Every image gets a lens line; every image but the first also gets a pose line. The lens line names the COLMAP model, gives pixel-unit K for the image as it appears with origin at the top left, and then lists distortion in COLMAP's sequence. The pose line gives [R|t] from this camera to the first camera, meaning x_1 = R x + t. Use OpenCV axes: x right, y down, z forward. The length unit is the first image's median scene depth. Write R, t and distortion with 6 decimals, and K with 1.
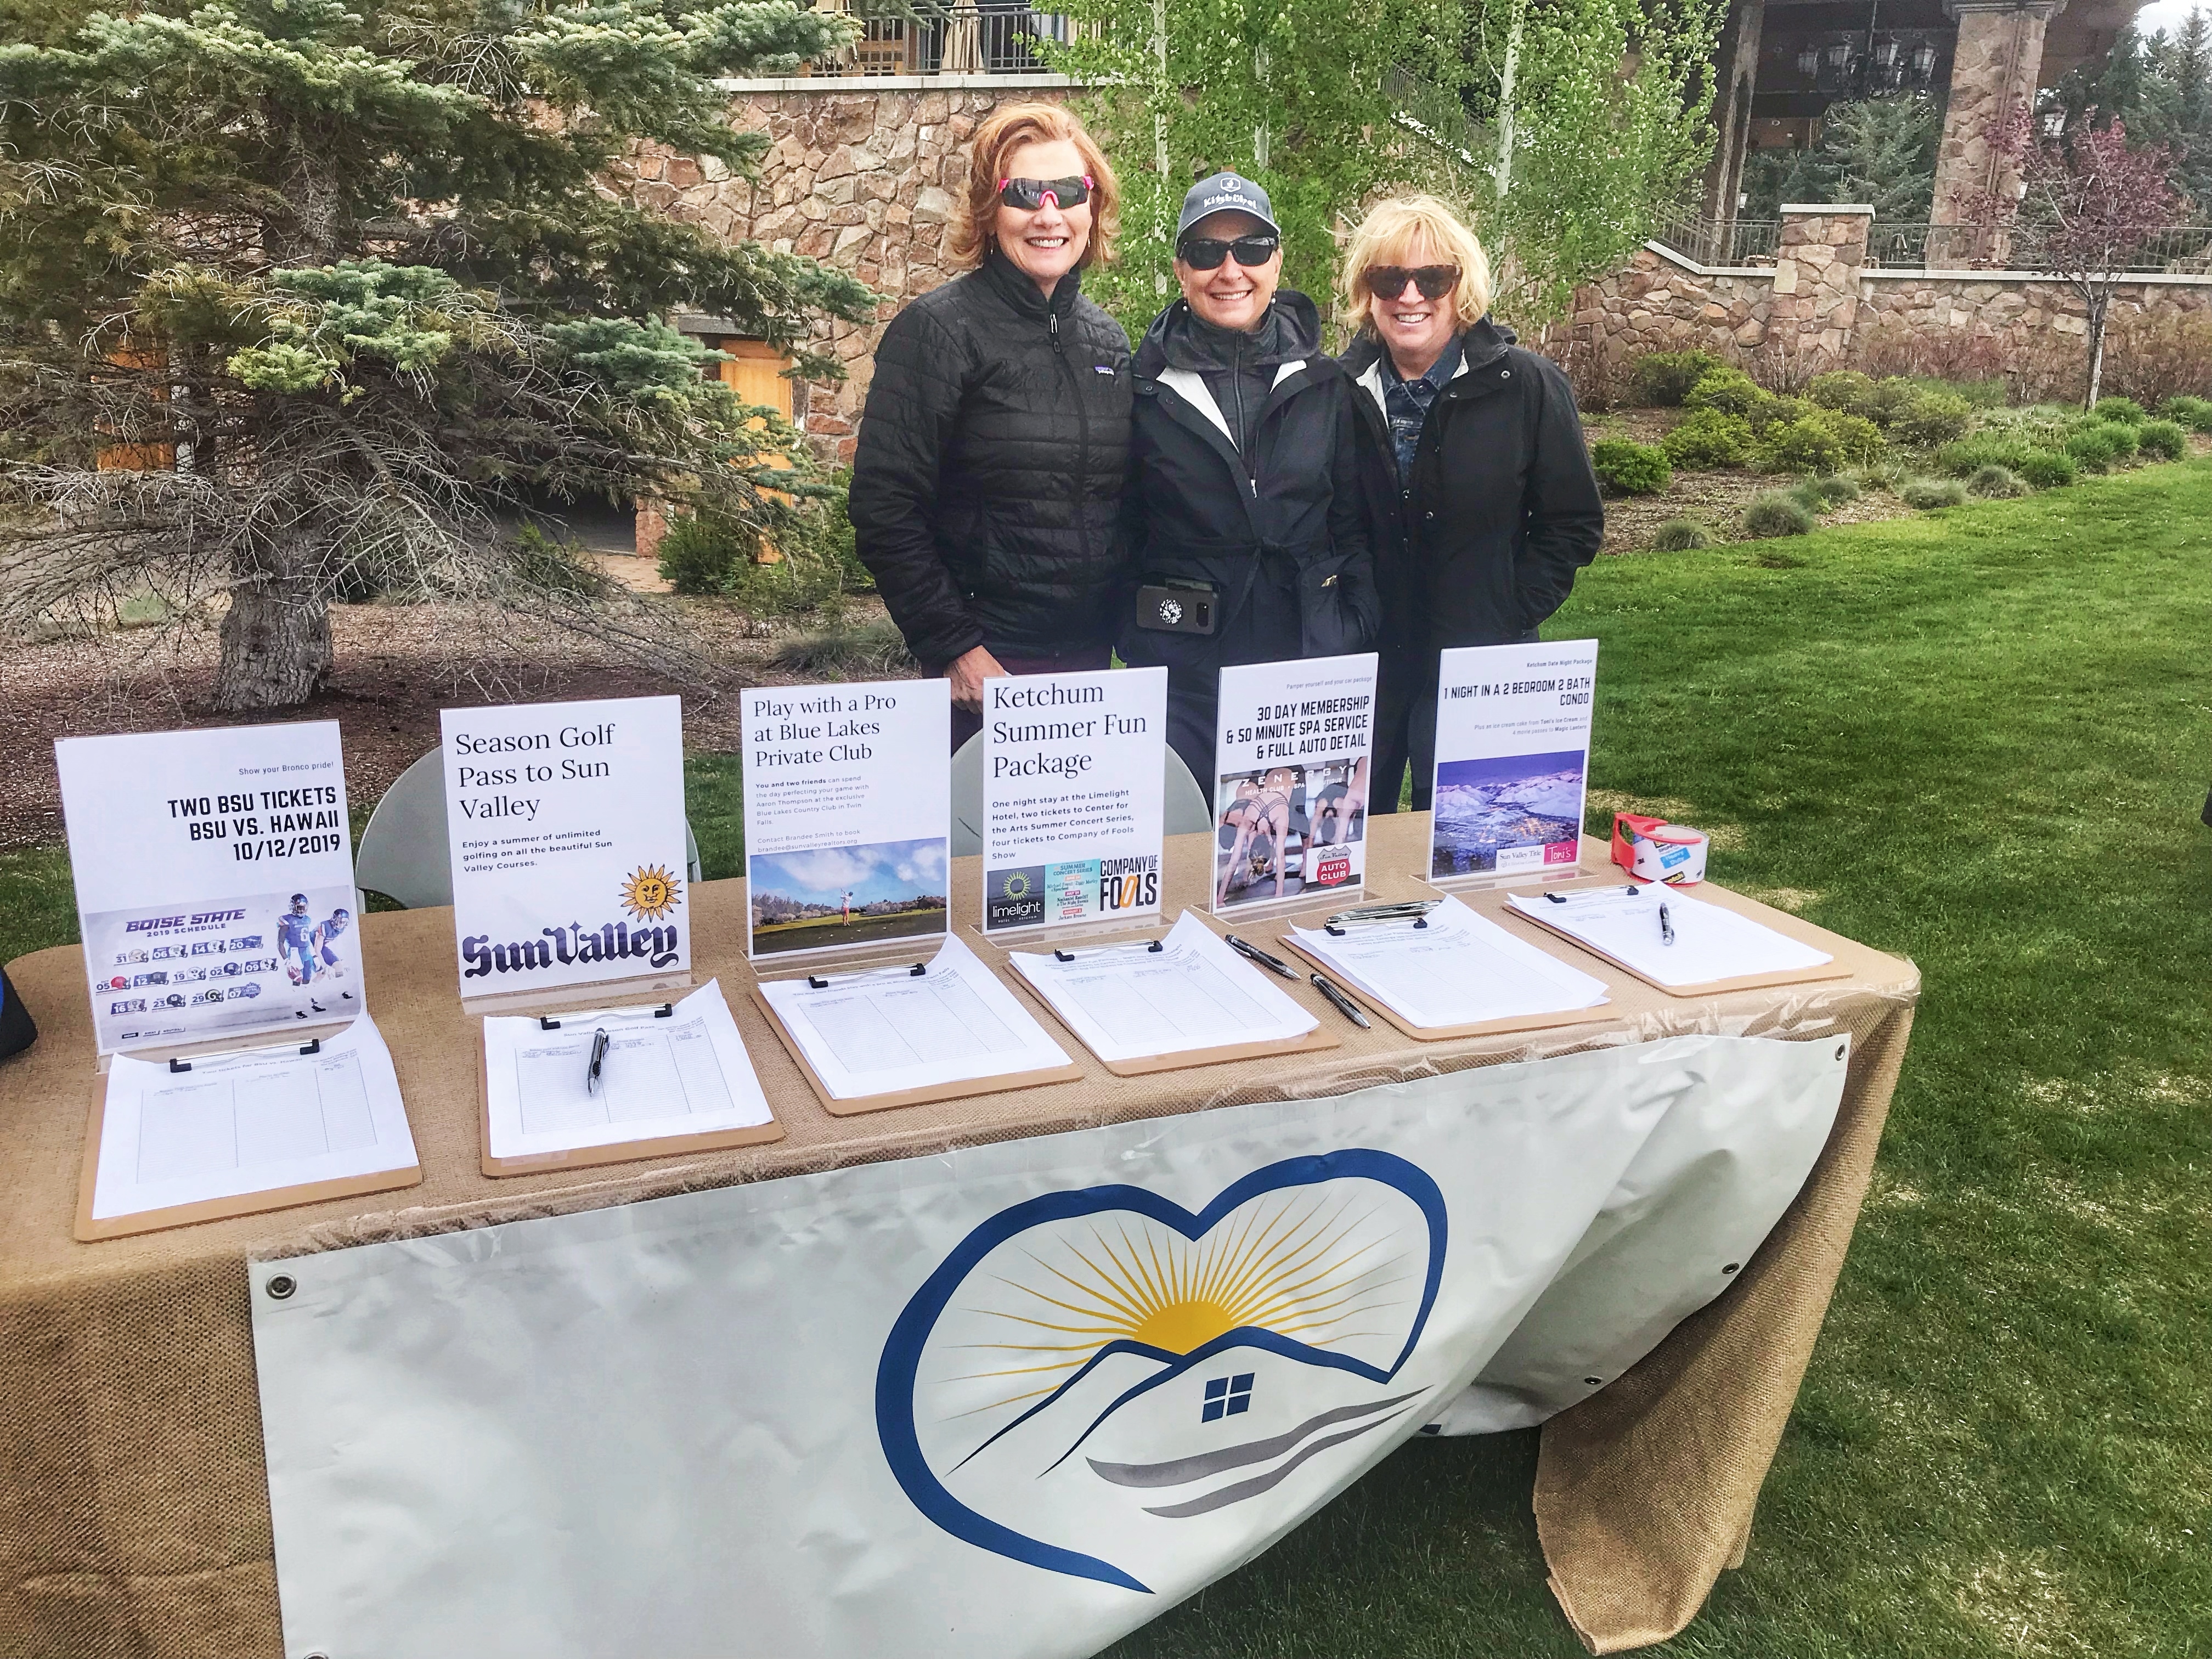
lens RADIAL K [[1884.3, 0, 1104.8], [0, 1884.3, 796.7], [0, 0, 1]] dist [0.012586, -0.007486]
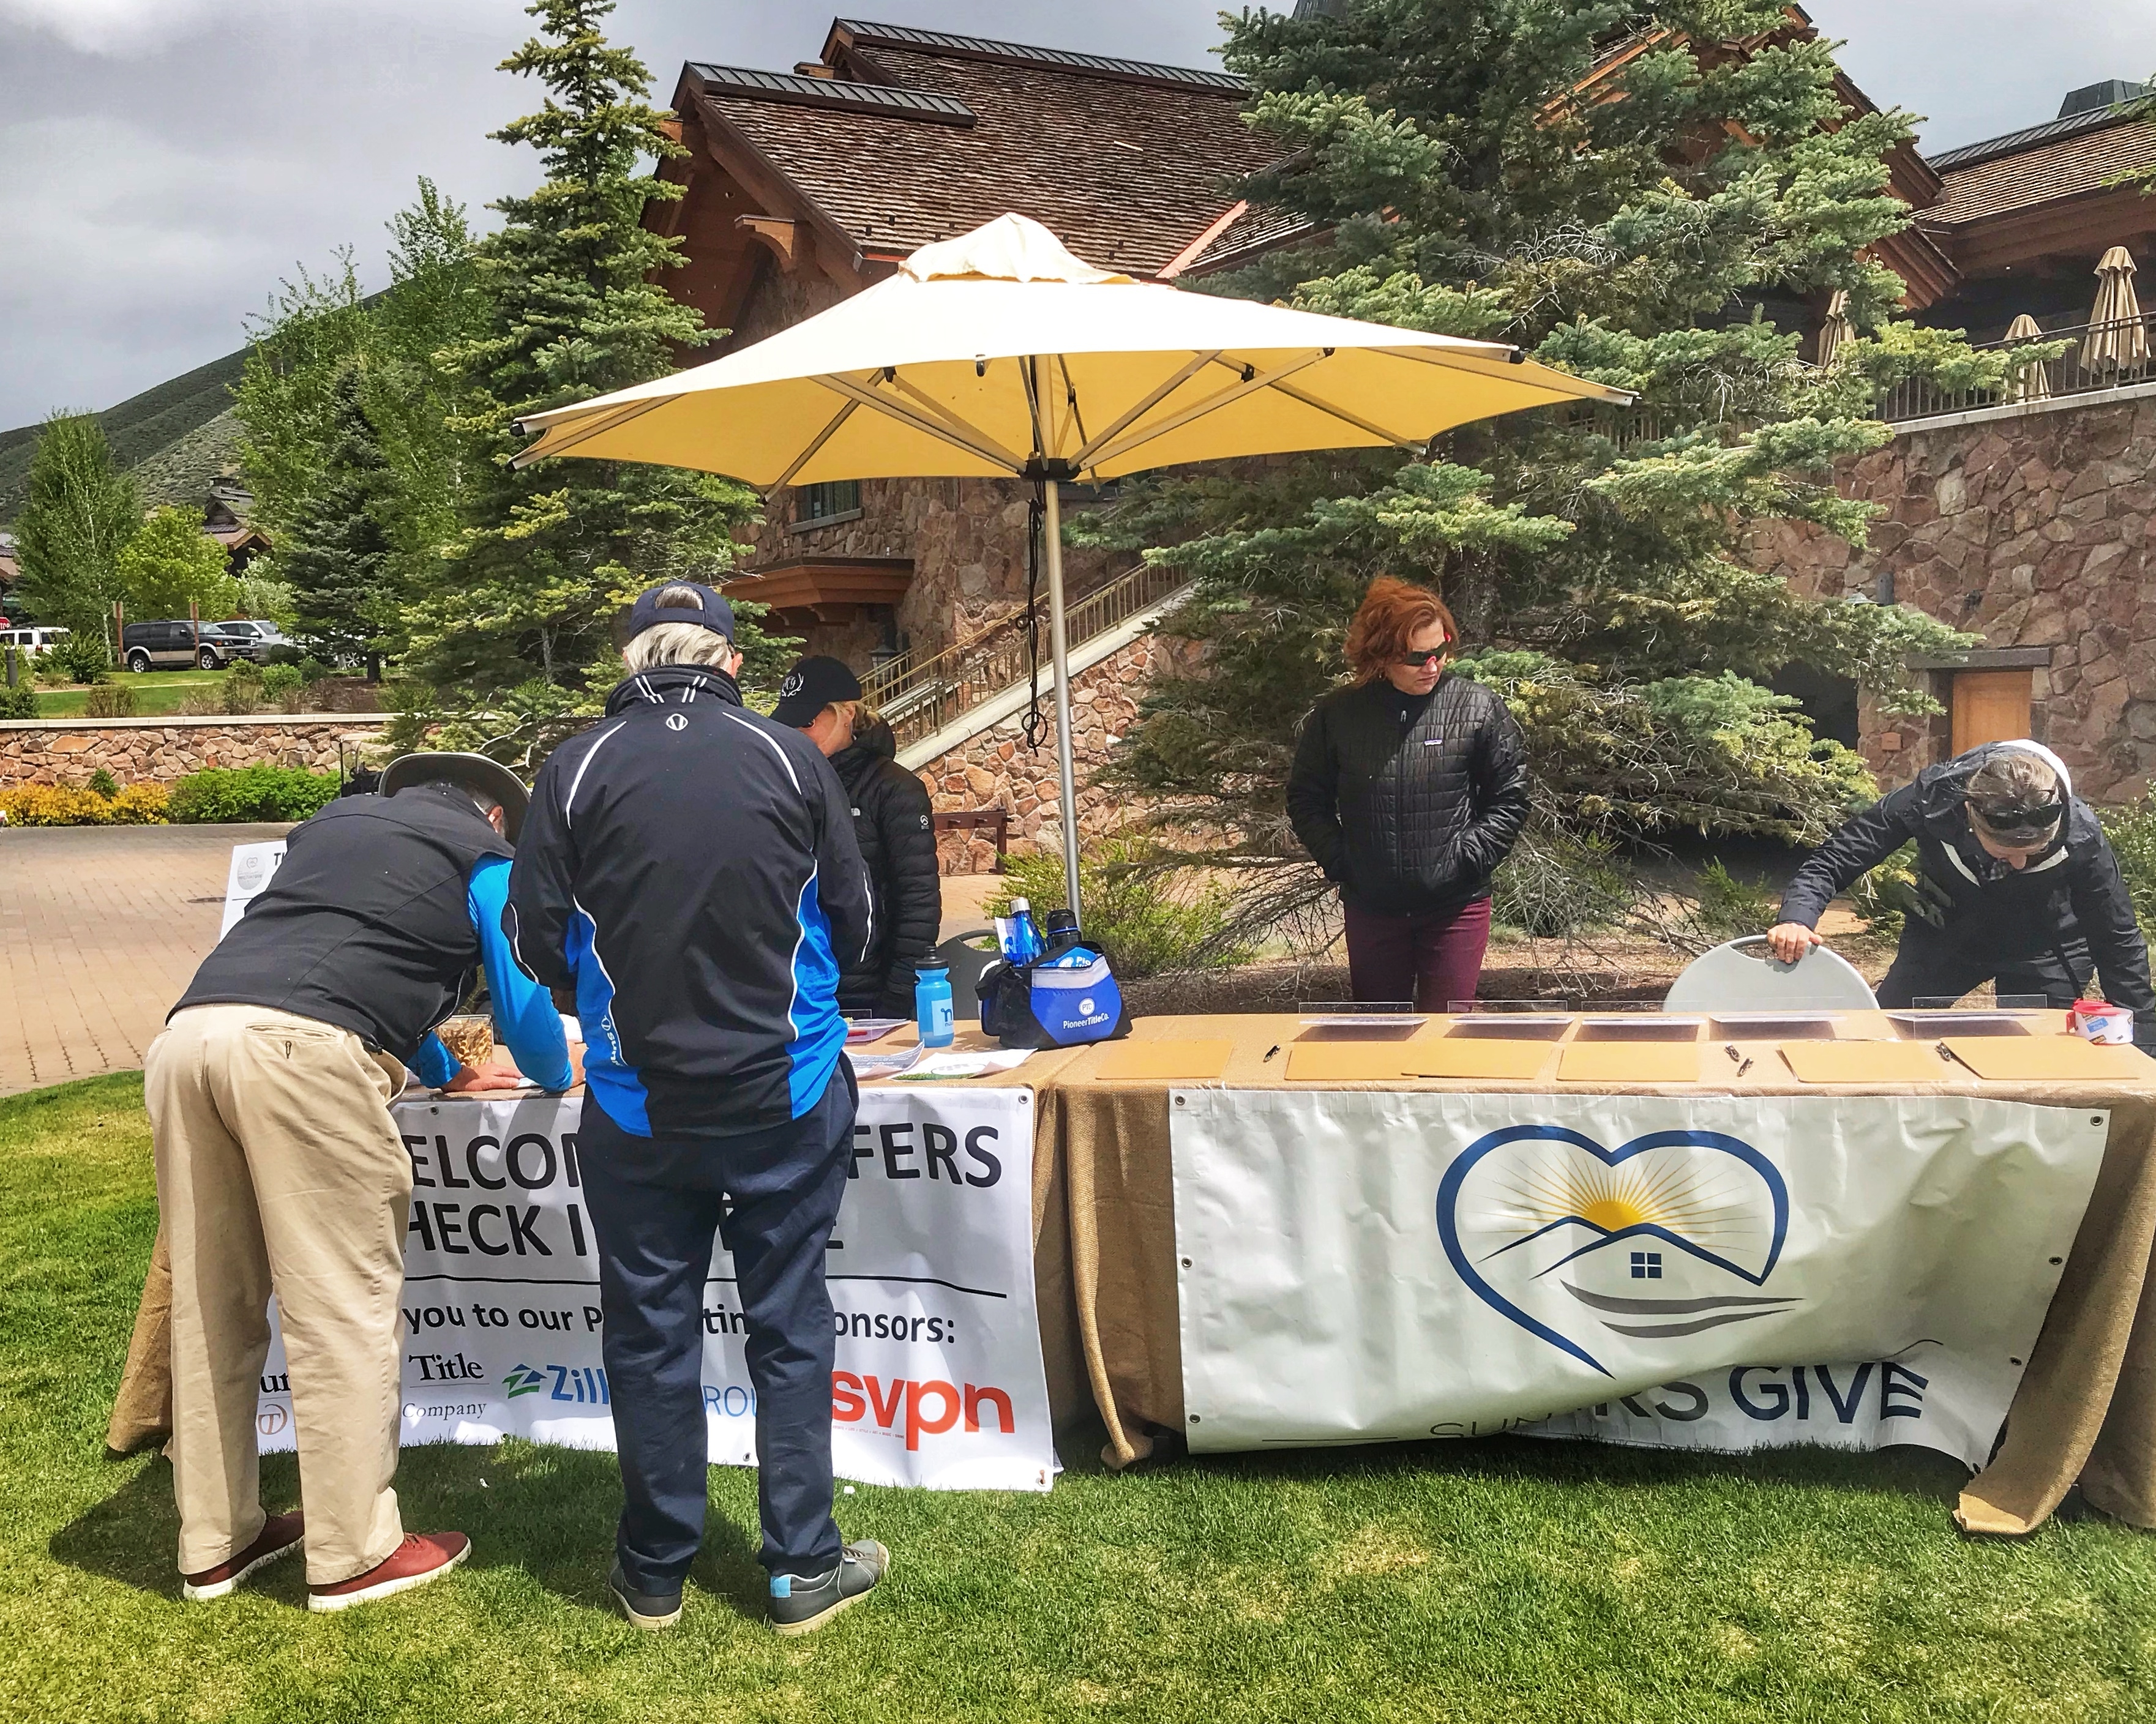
lens RADIAL K [[2104.1, 0, 1078.0], [0, 2104.1, 862.0], [0, 0, 1]] dist [-0.003399, -0.004968]
pose [[0.800098, -0.019482, -0.599553, 0.276130], [-0.072003, 0.989128, -0.128228, 0.073432], [0.595533, 0.145764, 0.789996, -0.327677]]
